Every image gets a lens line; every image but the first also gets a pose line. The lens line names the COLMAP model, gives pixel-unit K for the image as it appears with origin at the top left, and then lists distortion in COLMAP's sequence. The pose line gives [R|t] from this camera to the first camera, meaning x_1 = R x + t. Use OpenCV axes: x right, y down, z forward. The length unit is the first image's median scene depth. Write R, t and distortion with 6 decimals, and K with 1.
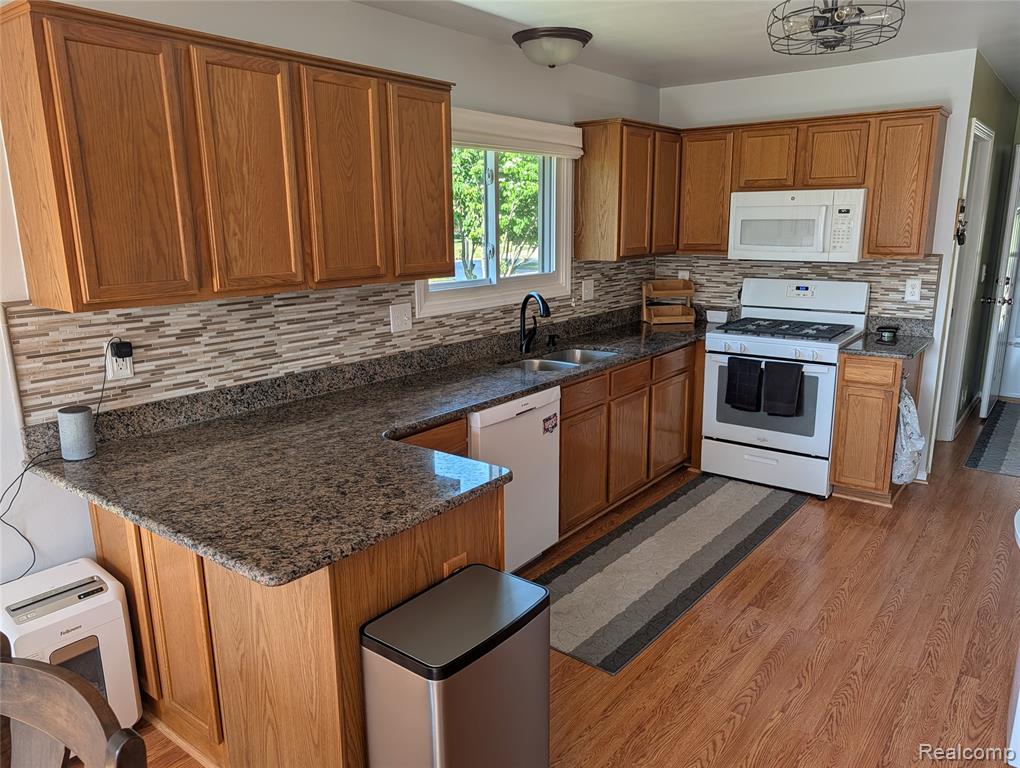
lens RADIAL K [[729.5, 0, 532.5], [0, 729.5, 385.5], [0, 0, 1]] dist [0.034629, -0.035000]
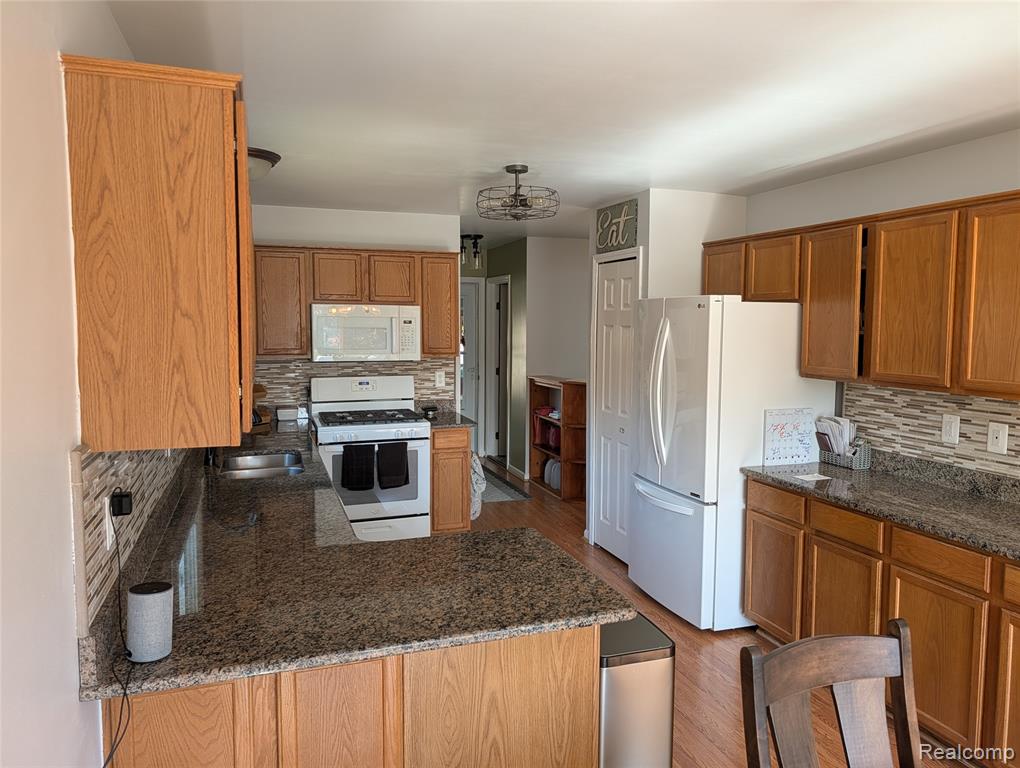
lens RADIAL K [[729.5, 0, 513.1], [0, 729.5, 382.9], [0, 0, 1]] dist [0.034629, -0.035000]
pose [[0.551501, -0.060234, 0.831997, -0.540360], [0.177873, 0.982943, -0.046744, -0.036433], [-0.814989, 0.173769, 0.552808, 0.146858]]
